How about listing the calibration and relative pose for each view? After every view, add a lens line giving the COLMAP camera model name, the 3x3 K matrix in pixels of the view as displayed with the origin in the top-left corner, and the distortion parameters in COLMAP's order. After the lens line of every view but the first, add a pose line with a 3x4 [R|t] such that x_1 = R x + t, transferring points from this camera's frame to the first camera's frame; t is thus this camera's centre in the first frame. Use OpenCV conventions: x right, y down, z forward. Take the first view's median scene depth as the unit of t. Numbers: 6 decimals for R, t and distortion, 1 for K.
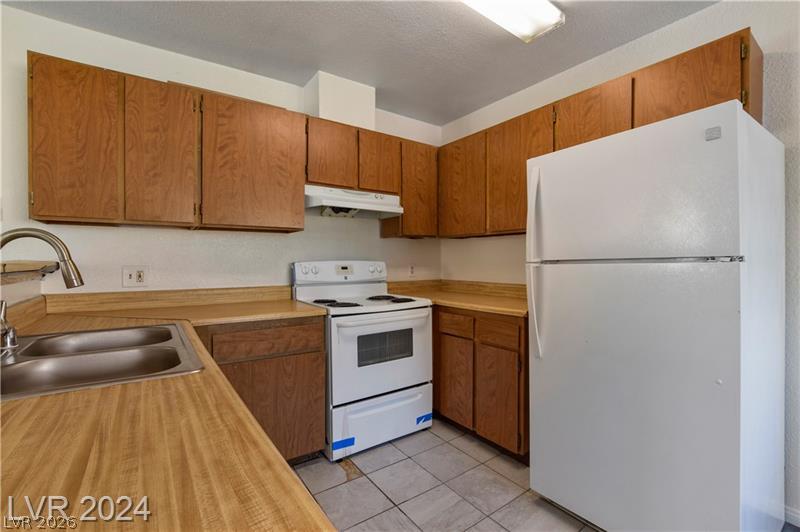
lens RADIAL K [[356.1, 0, 398.6], [0, 356.1, 270.9], [0, 0, 1]] dist [-0.031623, 0.004151]
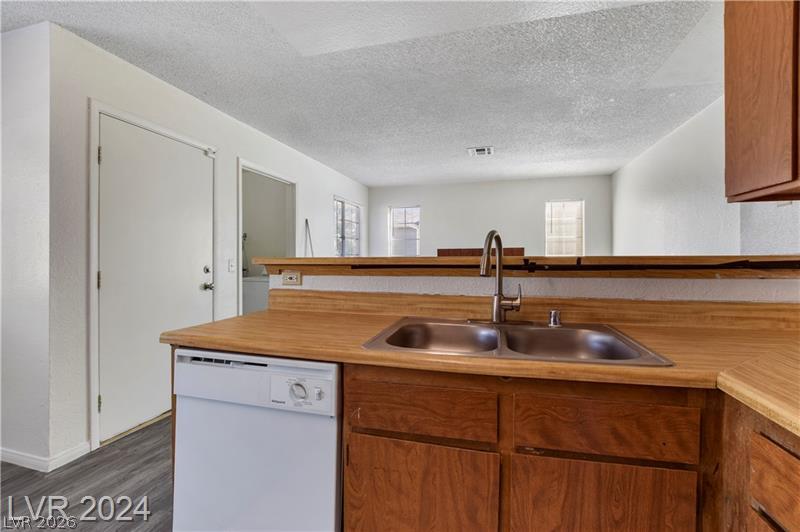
lens RADIAL K [[356.1, 0, 403.1], [0, 356.1, 259.4], [0, 0, 1]] dist [-0.031623, 0.004151]
pose [[-0.763457, 0.007105, -0.645819, 0.036078], [-0.014768, 0.999486, 0.028455, -0.020914], [0.645690, 0.031262, -0.762960, 0.834013]]
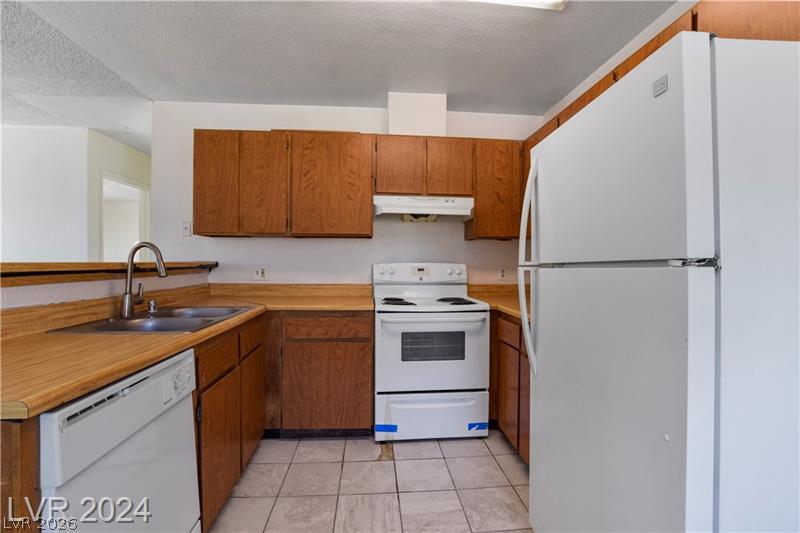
lens RADIAL K [[356.1, 0, 396.8], [0, 356.1, 272.7], [0, 0, 1]] dist [-0.031623, 0.004151]
pose [[0.862152, 0.020813, -0.506223, 0.406042], [-0.021653, 0.999757, 0.004229, -0.002410], [0.506188, 0.007315, 0.862392, 0.056778]]
